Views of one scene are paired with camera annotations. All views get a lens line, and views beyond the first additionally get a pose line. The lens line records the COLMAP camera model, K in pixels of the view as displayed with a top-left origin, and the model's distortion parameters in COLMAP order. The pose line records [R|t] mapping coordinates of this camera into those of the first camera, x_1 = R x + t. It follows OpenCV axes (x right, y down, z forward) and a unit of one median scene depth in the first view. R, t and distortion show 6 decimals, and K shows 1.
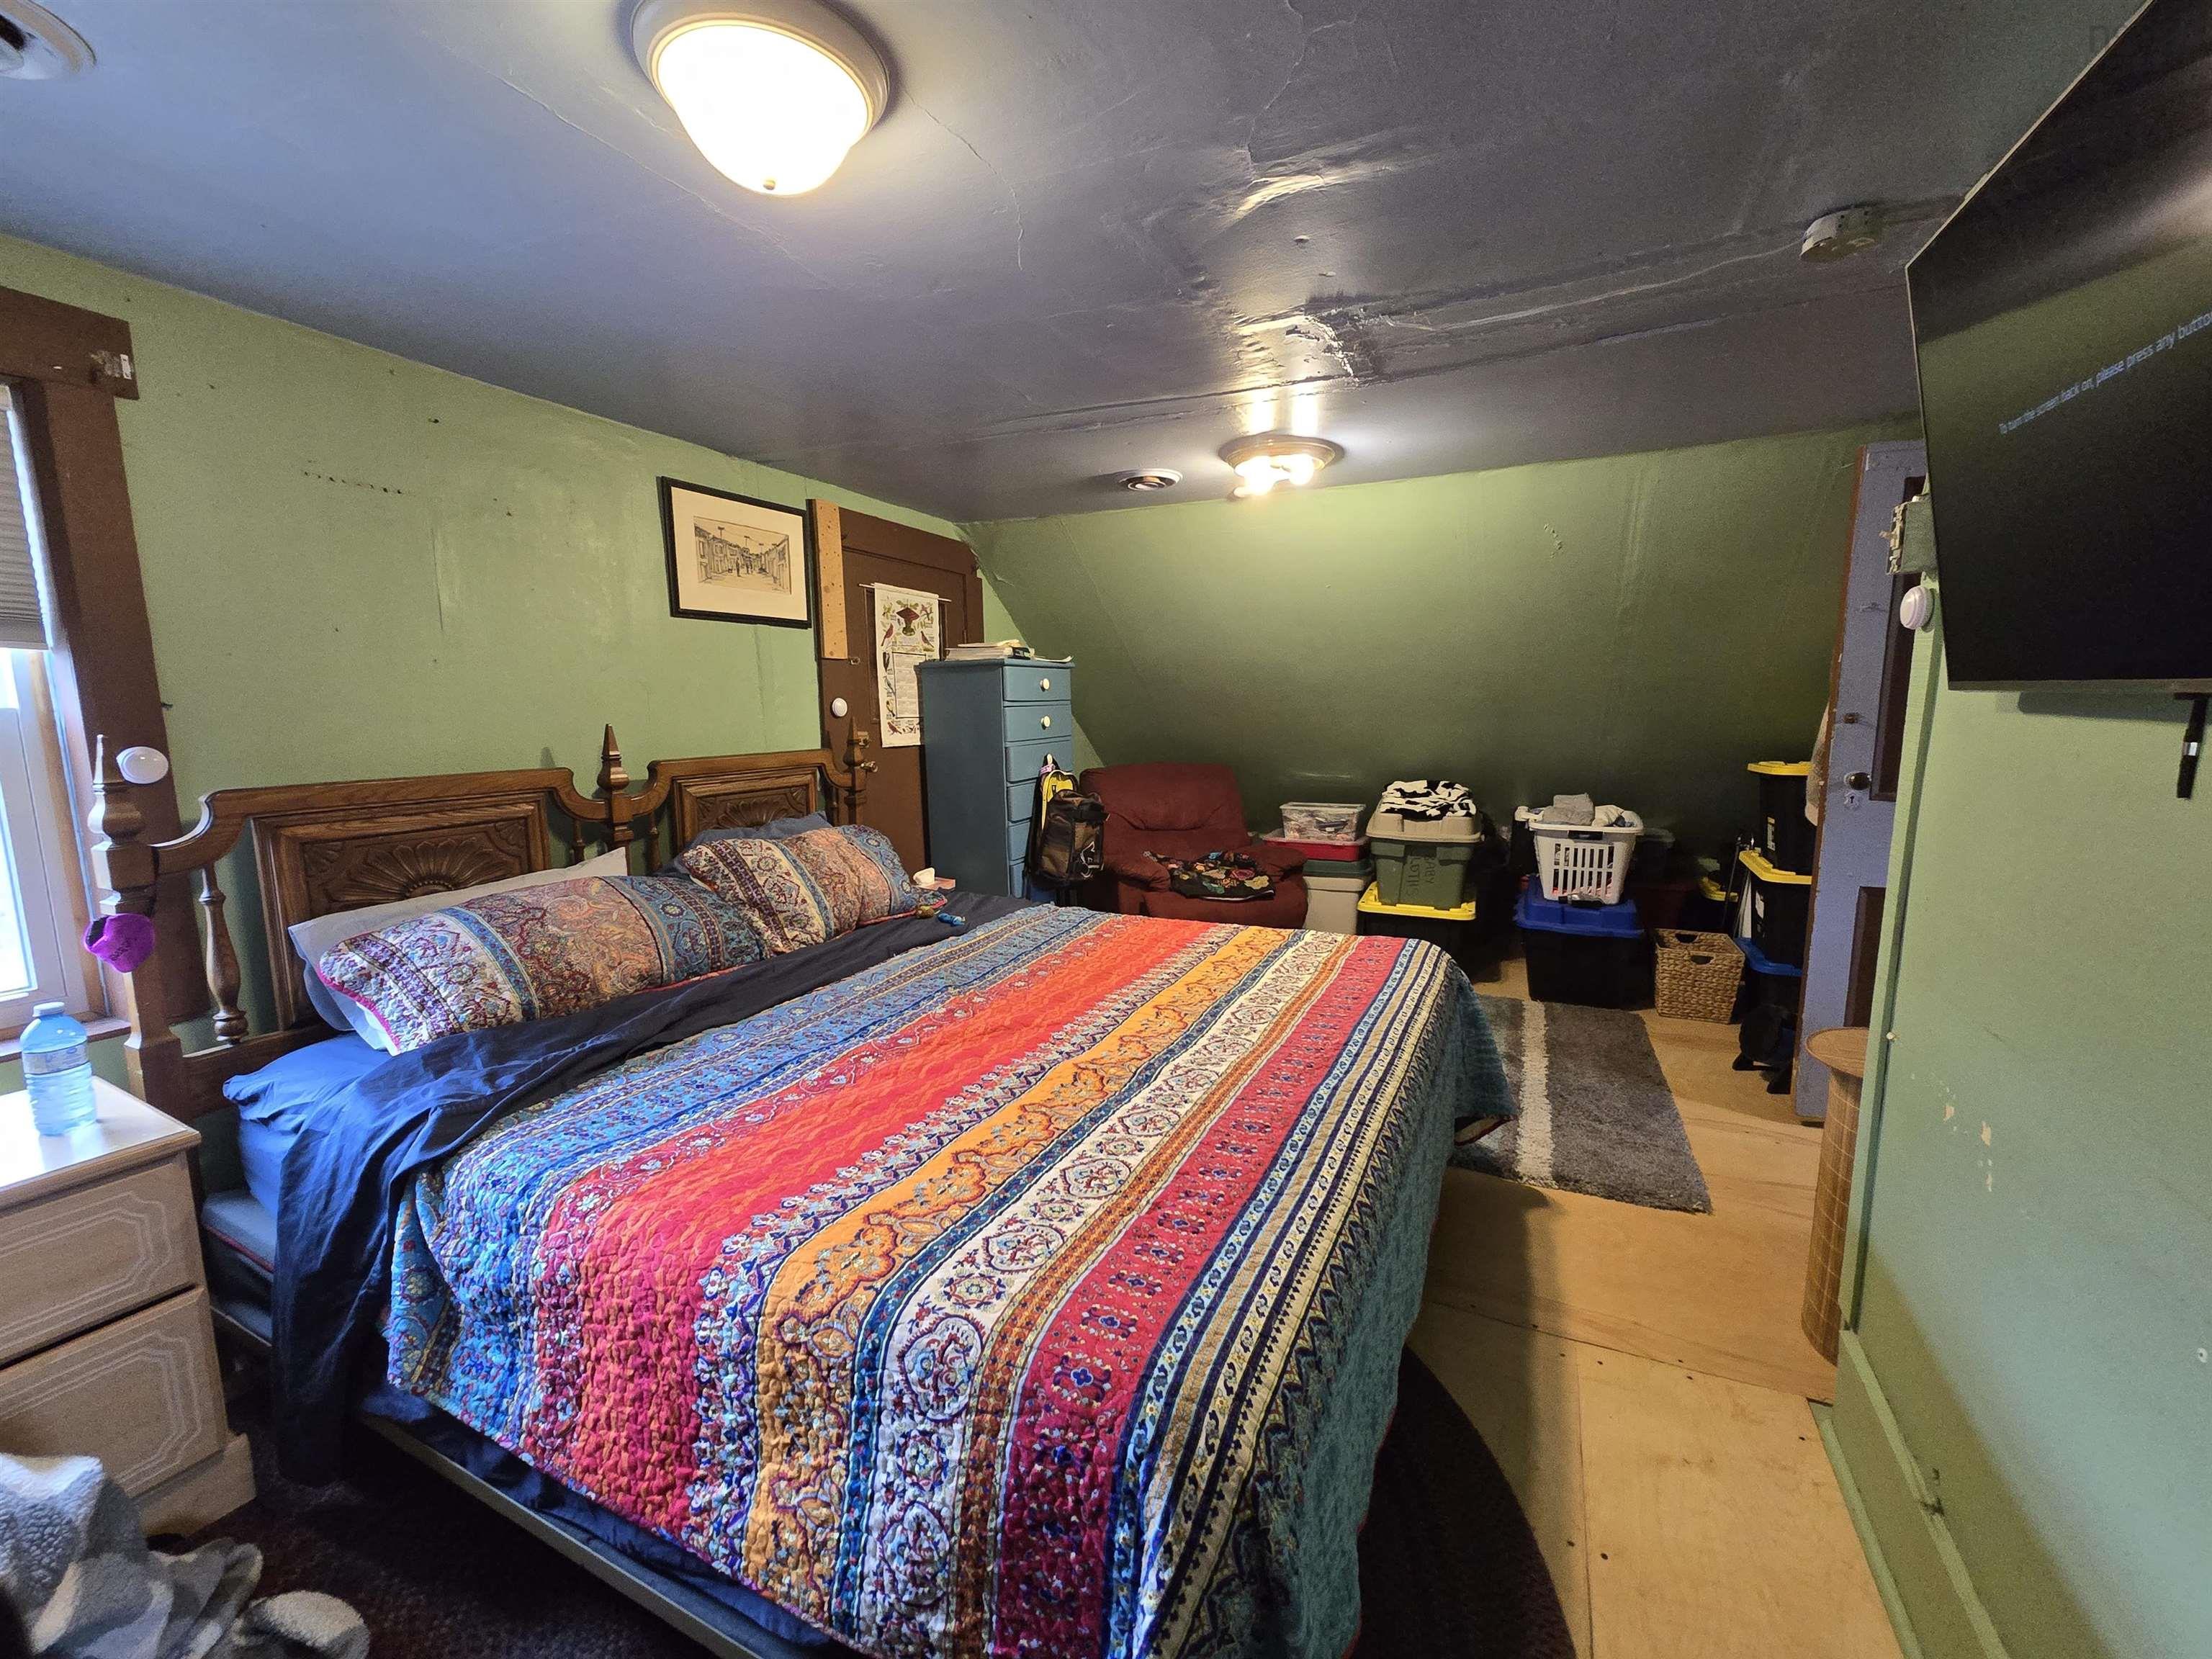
lens RADIAL K [[889.1, 0, 1098.7], [0, 889.1, 830.2], [0, 0, 1]] dist [-0.001988, 0.000094]
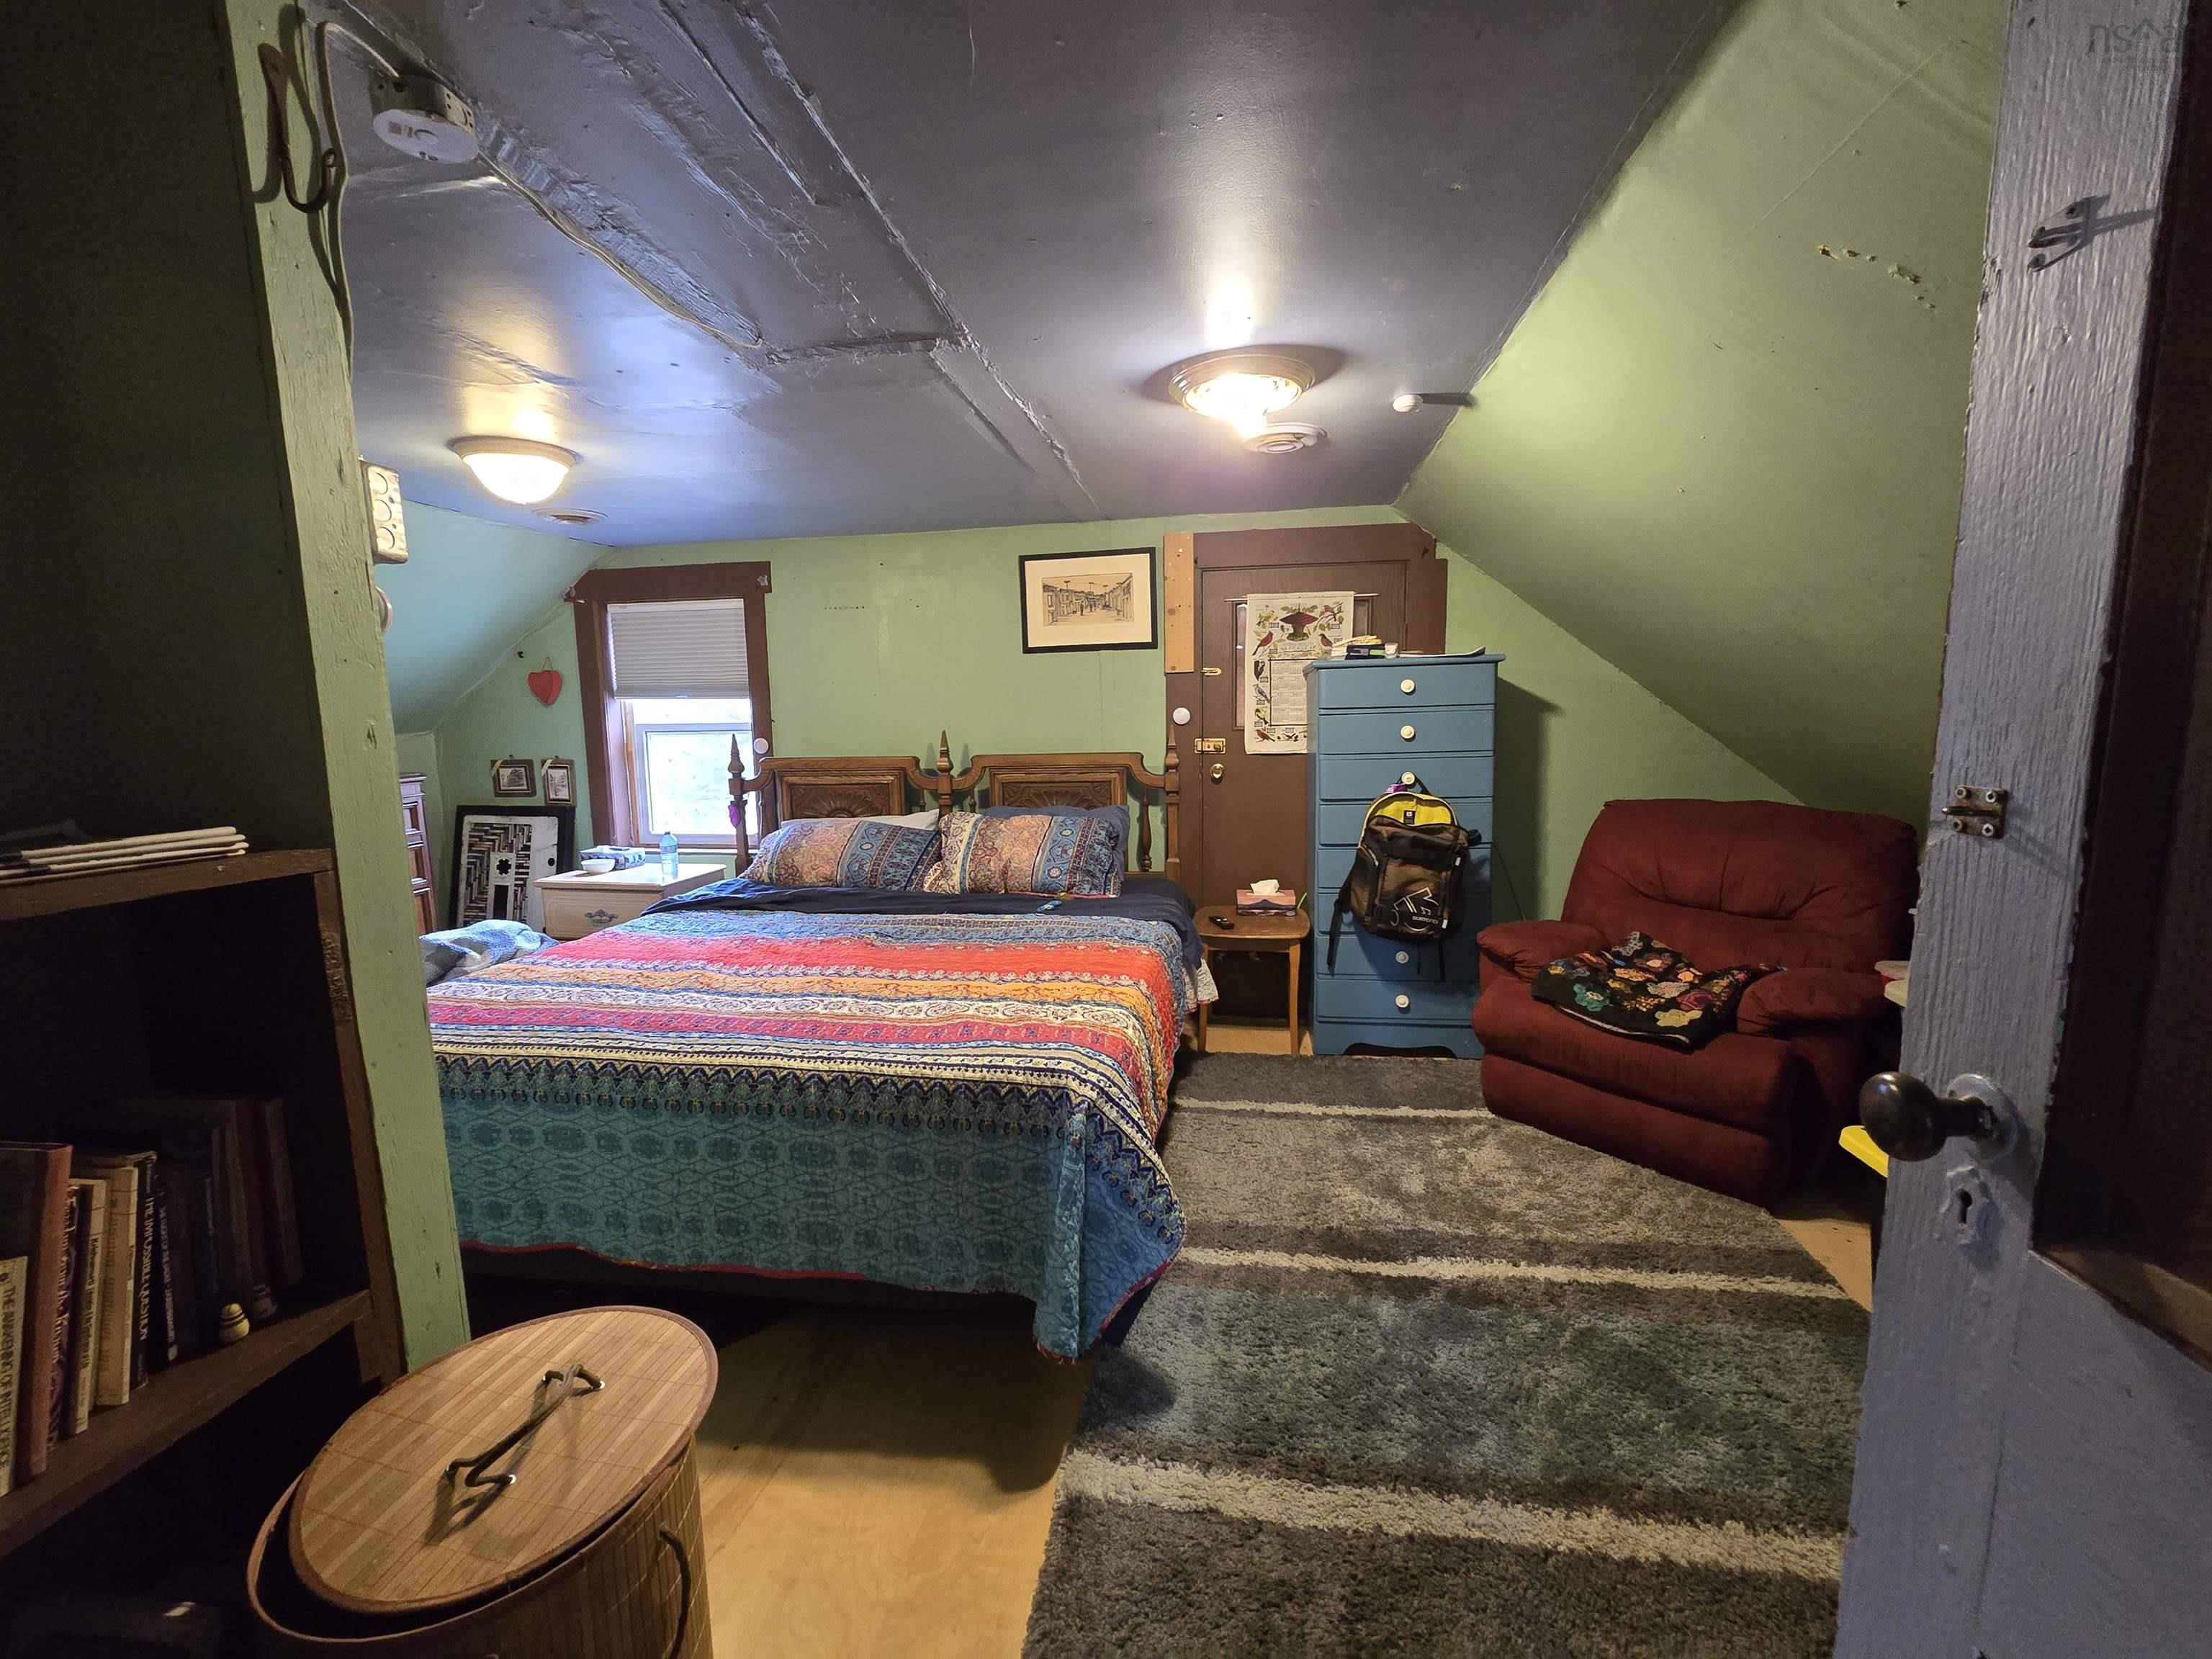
lens RADIAL K [[889.1, 0, 1097.4], [0, 889.1, 834.0], [0, 0, 1]] dist [-0.001988, 0.000094]
pose [[0.296885, 0.132153, -0.945725, 0.782707], [-0.115323, 0.988091, 0.101870, -0.097402], [0.947924, 0.078820, 0.308589, 0.592055]]
